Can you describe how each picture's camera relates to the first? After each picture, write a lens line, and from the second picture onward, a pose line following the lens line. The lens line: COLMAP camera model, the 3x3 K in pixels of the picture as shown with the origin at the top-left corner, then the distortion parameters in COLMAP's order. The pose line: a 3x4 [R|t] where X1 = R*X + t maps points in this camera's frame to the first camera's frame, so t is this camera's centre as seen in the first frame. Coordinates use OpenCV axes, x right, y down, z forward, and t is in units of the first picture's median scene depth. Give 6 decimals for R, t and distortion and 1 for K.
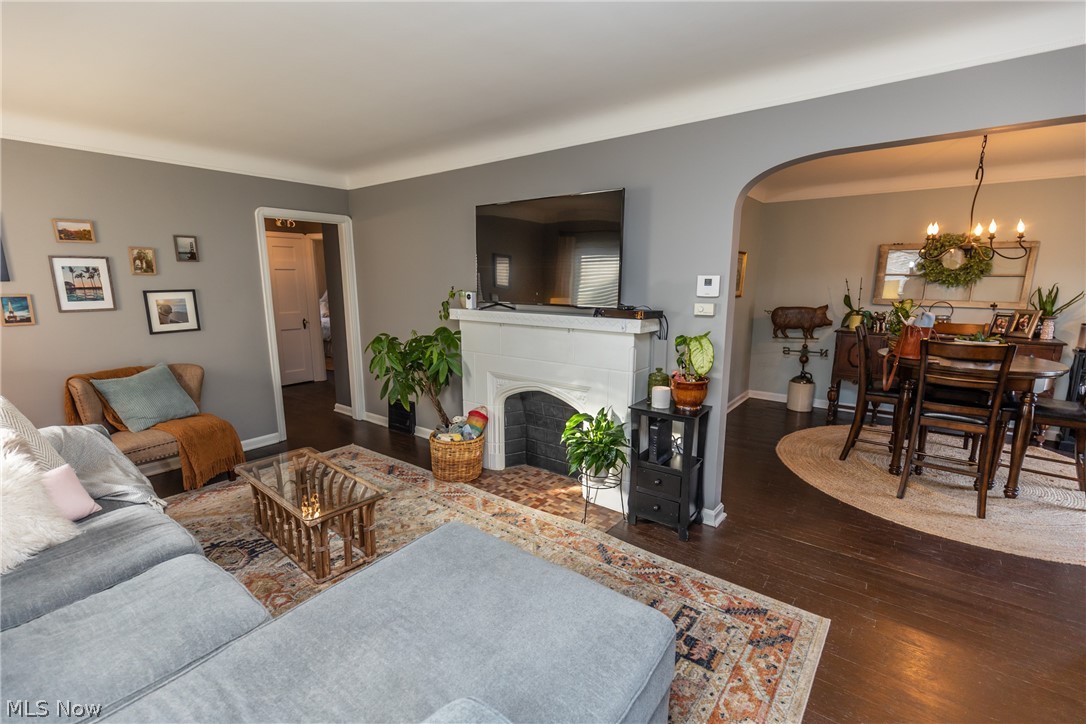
lens RADIAL K [[488.7, 0, 544.3], [0, 488.7, 358.0], [0, 0, 1]] dist [0.006322, -0.001729]
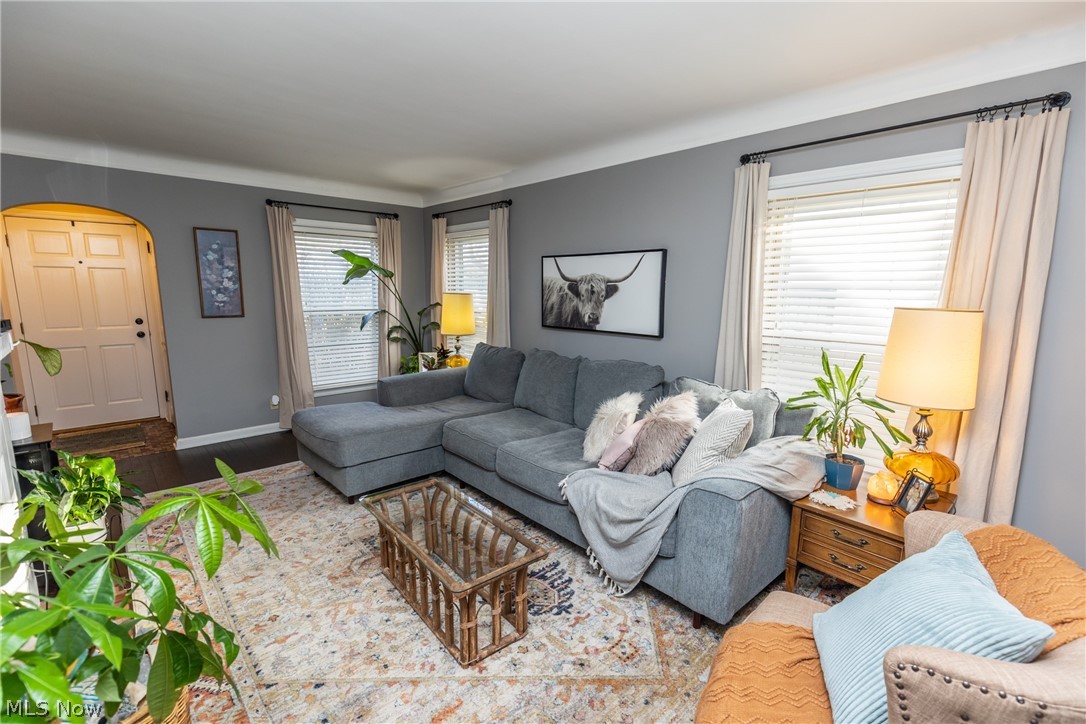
lens RADIAL K [[488.7, 0, 551.1], [0, 488.7, 362.7], [0, 0, 1]] dist [0.006322, -0.001729]
pose [[-0.986681, -0.035842, 0.158668, -0.472999], [0.016487, 0.948364, 0.316754, -0.164104], [-0.161829, 0.315151, -0.935142, 1.000859]]
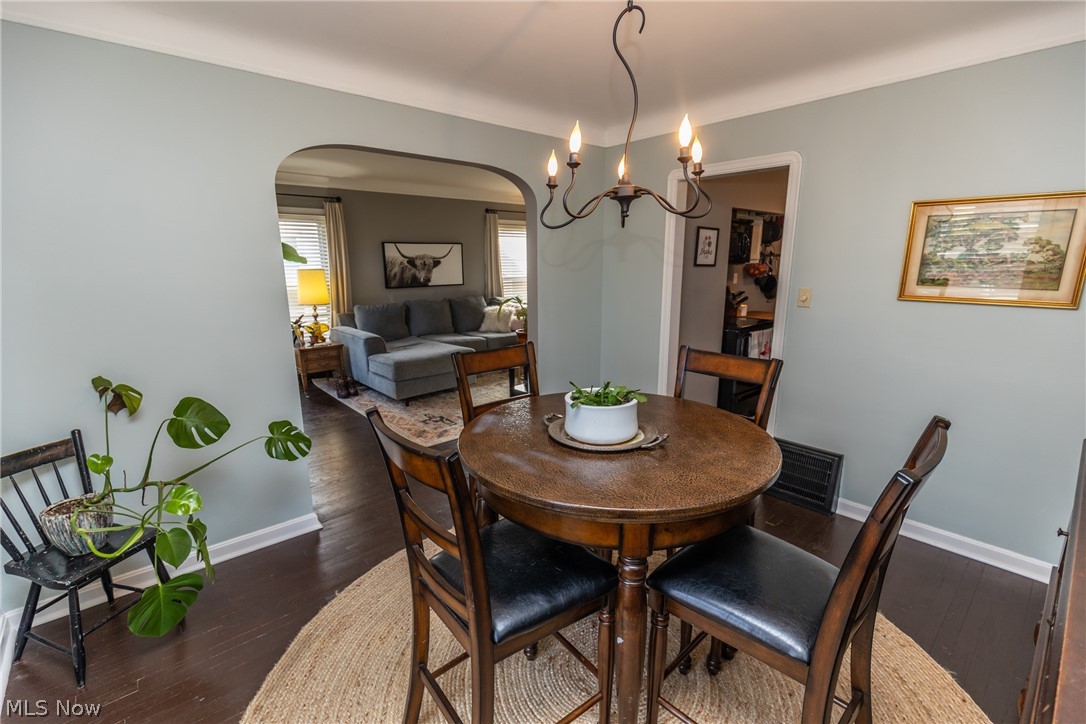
lens RADIAL K [[488.7, 0, 542.9], [0, 488.7, 363.0], [0, 0, 1]] dist [0.006322, -0.001729]
pose [[-0.180043, 0.208820, -0.961238, 1.060758], [-0.164996, 0.956951, 0.238792, -0.141216], [0.969722, 0.201594, -0.137838, 0.786304]]
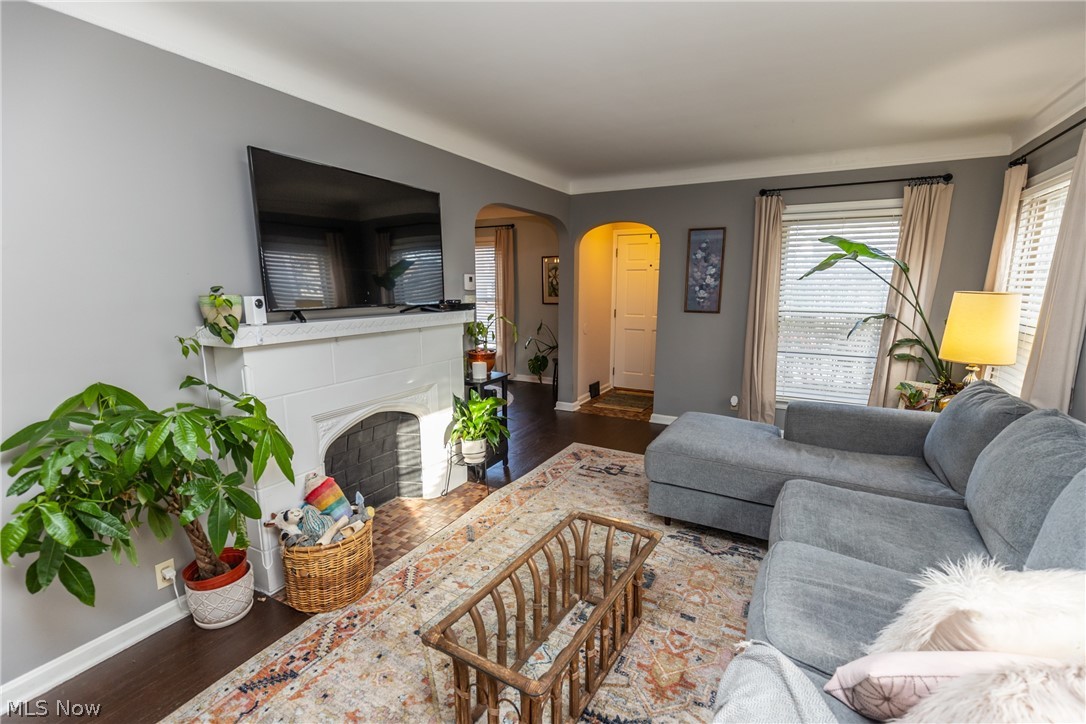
lens RADIAL K [[488.7, 0, 538.5], [0, 488.7, 368.0], [0, 0, 1]] dist [0.006322, -0.001729]
pose [[-0.150689, -0.172032, 0.973498, -0.642951], [0.161775, 0.967176, 0.195957, -0.094165], [-0.975255, 0.187016, -0.117913, 0.636429]]
